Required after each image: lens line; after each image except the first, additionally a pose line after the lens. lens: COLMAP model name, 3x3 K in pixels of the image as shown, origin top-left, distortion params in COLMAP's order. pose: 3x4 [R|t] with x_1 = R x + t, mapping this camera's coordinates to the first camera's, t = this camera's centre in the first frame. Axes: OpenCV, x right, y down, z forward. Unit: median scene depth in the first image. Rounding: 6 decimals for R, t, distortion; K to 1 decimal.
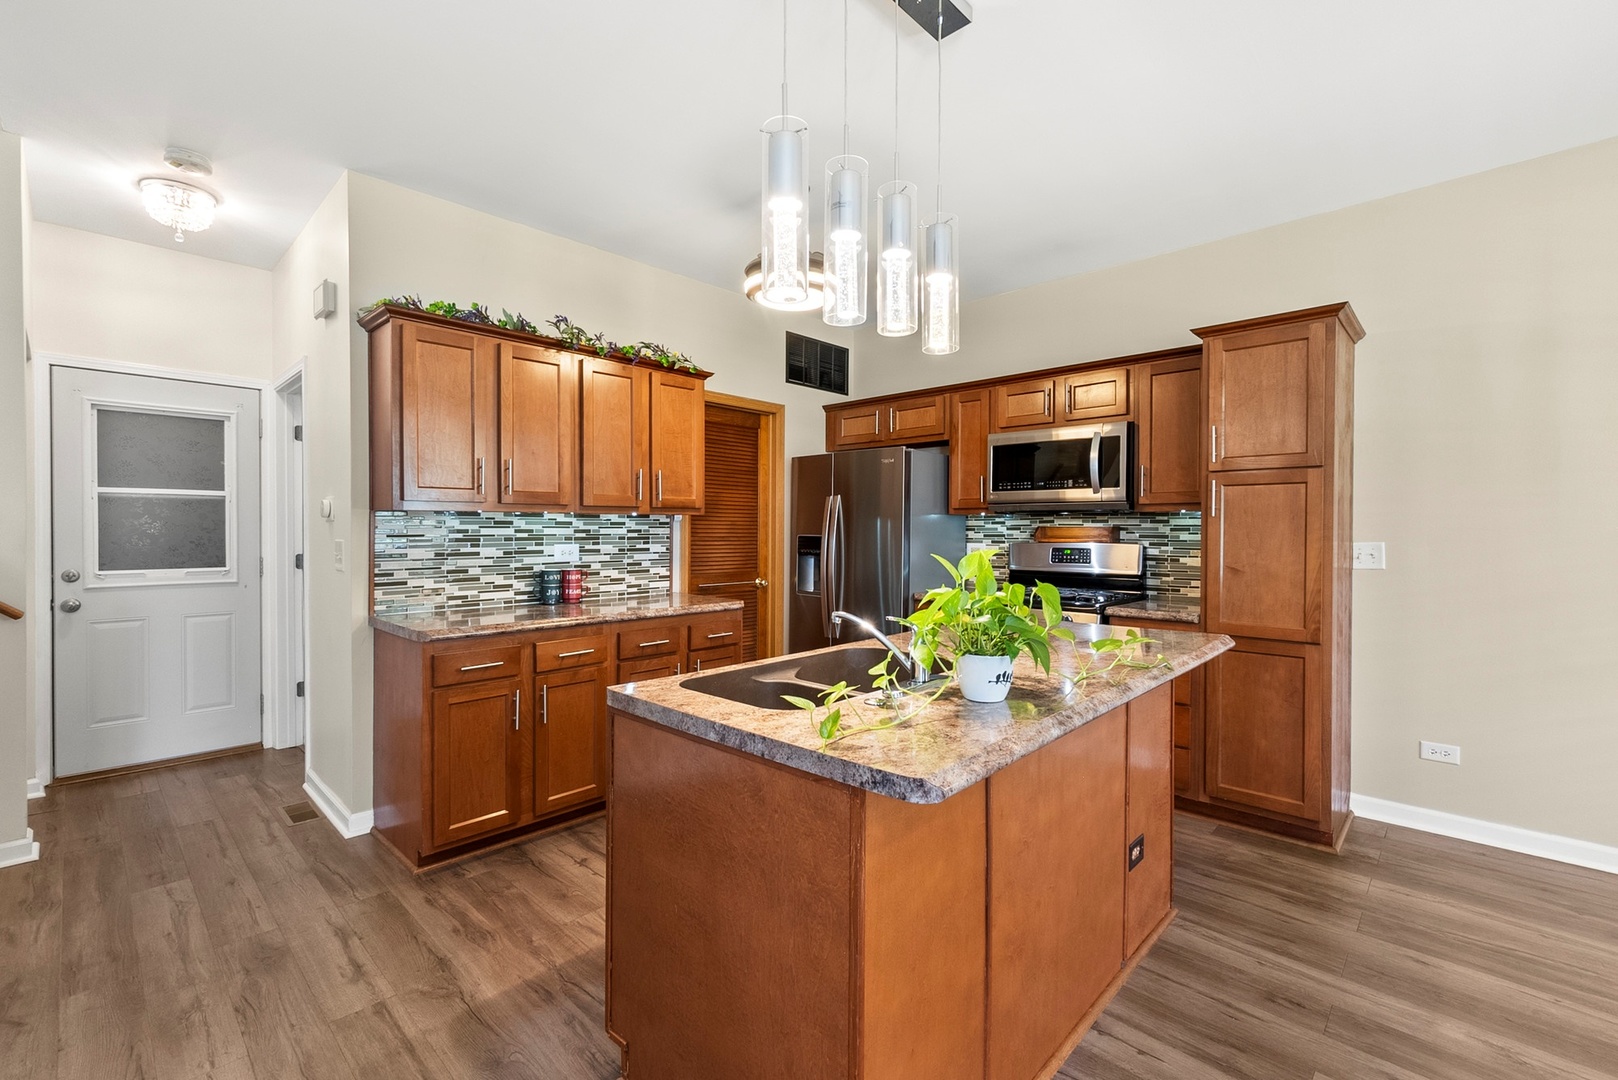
lens RADIAL K [[696.5, 0, 796.0], [0, 696.5, 532.4], [0, 0, 1]] dist [0.001883, 0.000534]
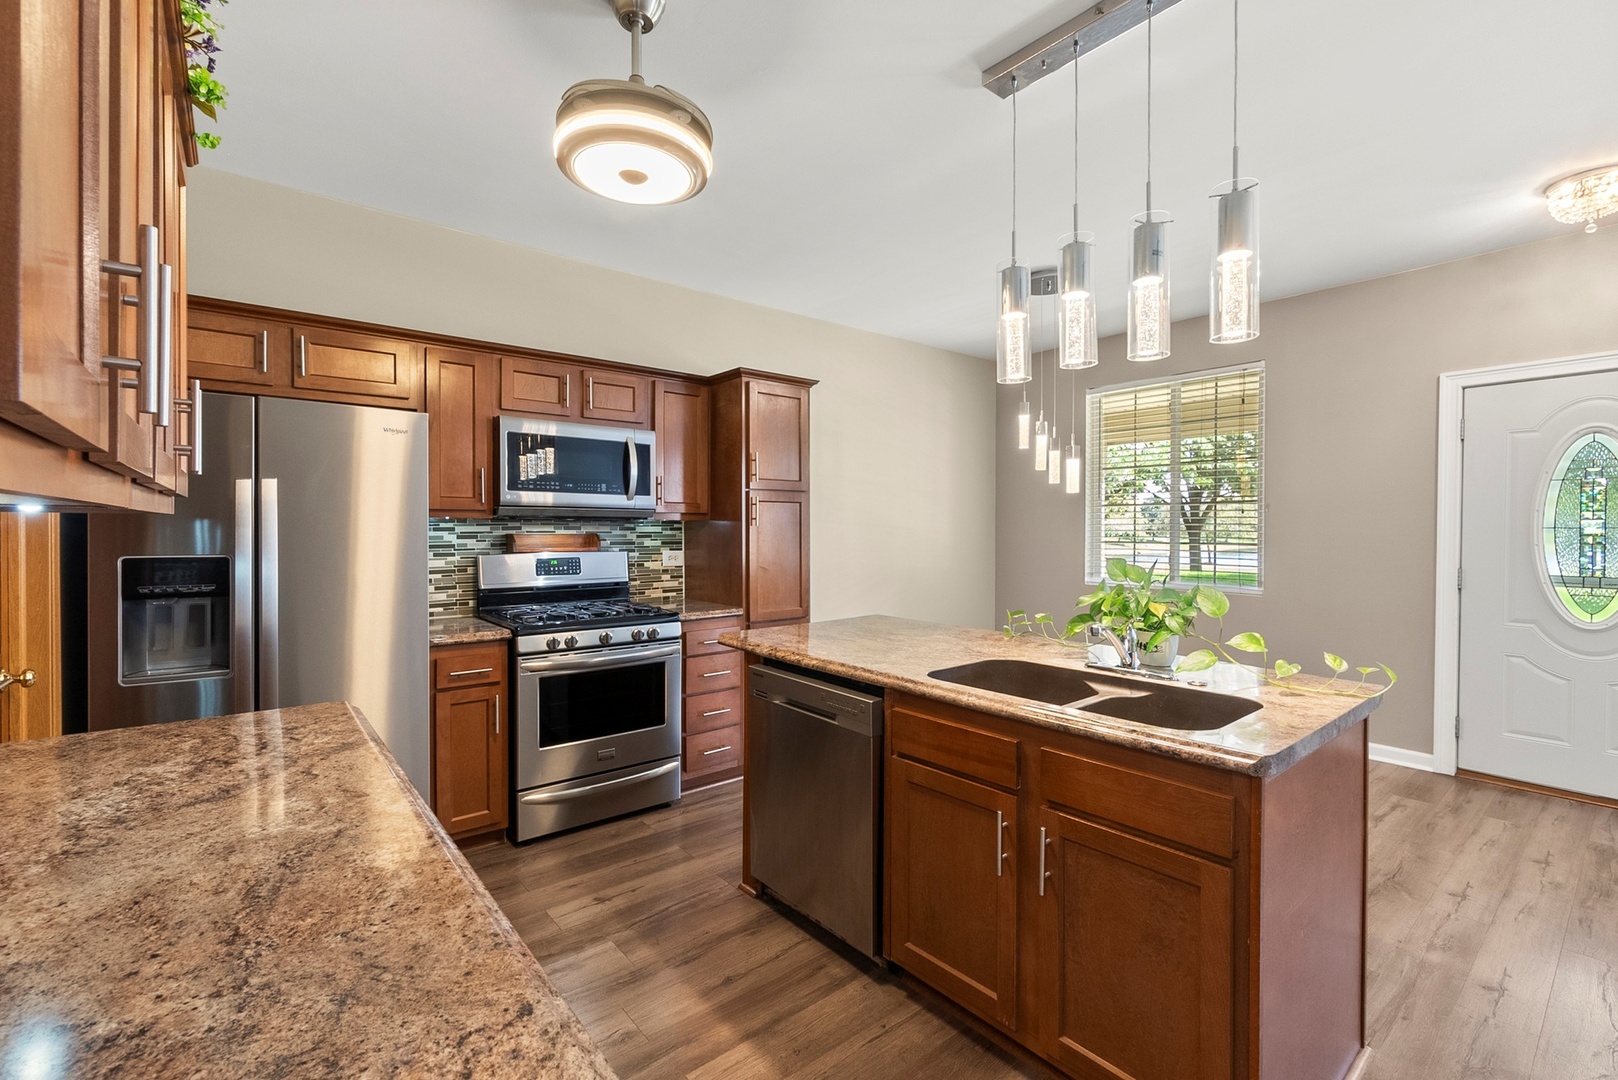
lens RADIAL K [[696.5, 0, 796.0], [0, 696.5, 532.4], [0, 0, 1]] dist [0.001883, 0.000534]
pose [[0.122147, -0.007169, 0.992486, -0.513478], [0.006316, 0.999959, 0.006445, -0.016098], [-0.992492, 0.005481, 0.122187, 0.660727]]
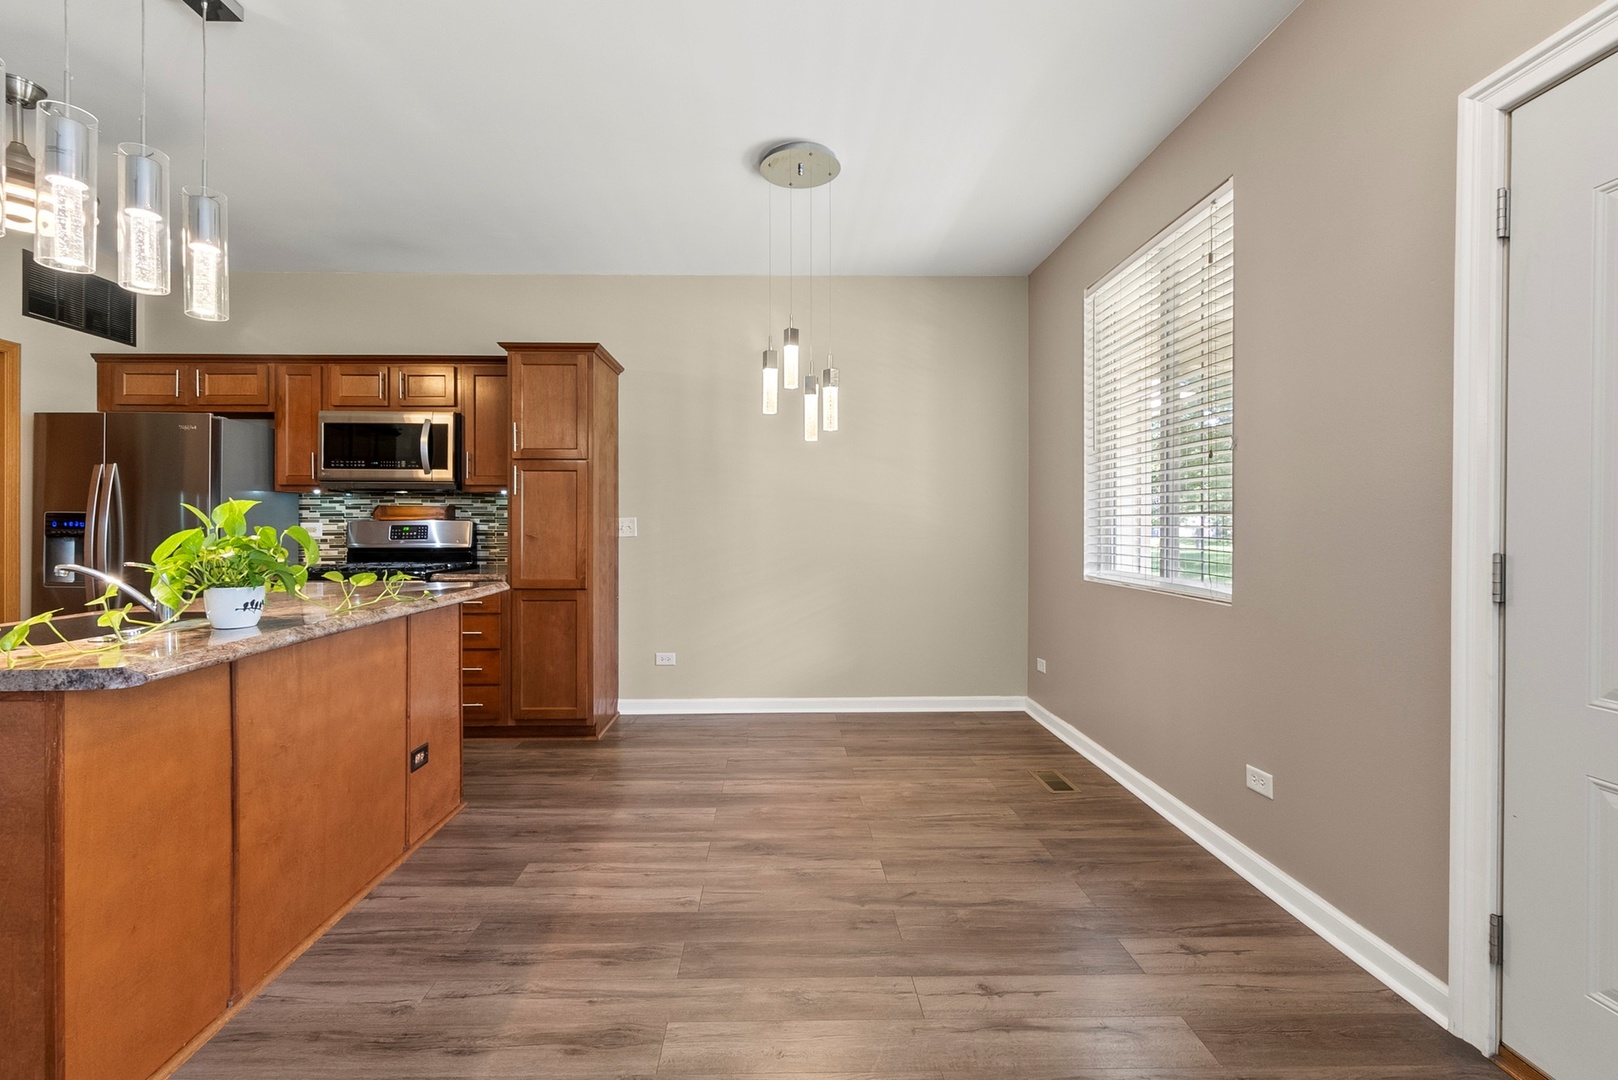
lens RADIAL K [[702.2, 0, 783.1], [0, 702.2, 529.7], [0, 0, 1]] dist [-0.001877, 0.000230]
pose [[0.704715, -0.004199, 0.709479, 0.036417], [0.003902, 0.999990, 0.002043, 0.033146], [-0.709480, 0.001328, 0.704724, -0.195020]]
